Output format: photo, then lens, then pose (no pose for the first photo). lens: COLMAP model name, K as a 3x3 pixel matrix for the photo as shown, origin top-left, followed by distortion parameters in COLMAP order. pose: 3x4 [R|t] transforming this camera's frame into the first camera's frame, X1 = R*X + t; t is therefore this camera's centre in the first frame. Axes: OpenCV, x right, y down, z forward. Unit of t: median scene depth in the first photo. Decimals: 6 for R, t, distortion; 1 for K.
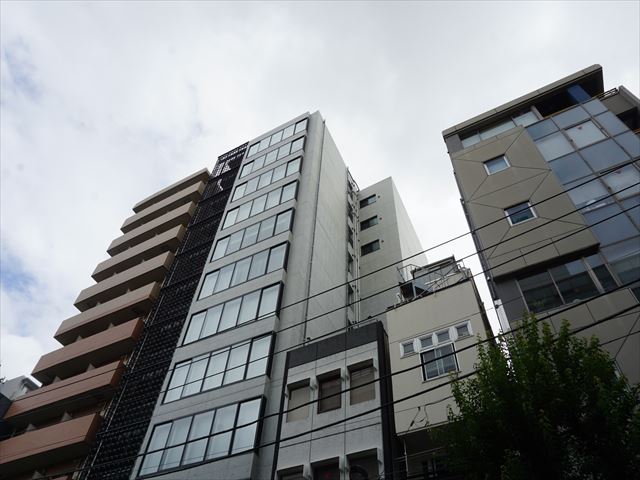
lens RADIAL K [[471.9, 0, 322.3], [0, 471.9, 261.0], [0, 0, 1]] dist [-0.049385, 0.023813]
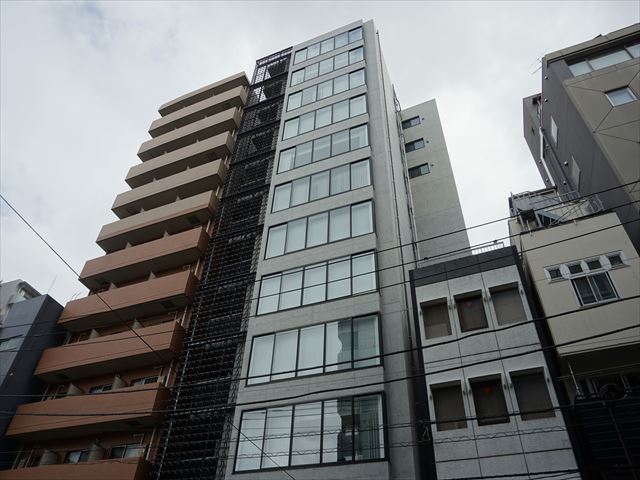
lens RADIAL K [[471.9, 0, 322.3], [0, 471.9, 261.0], [0, 0, 1]] dist [-0.049385, 0.023813]
pose [[0.994960, 0.059988, 0.080345, -0.284609], [-0.072172, 0.984713, 0.158531, 0.024345], [-0.069607, -0.163531, 0.984080, 0.033121]]
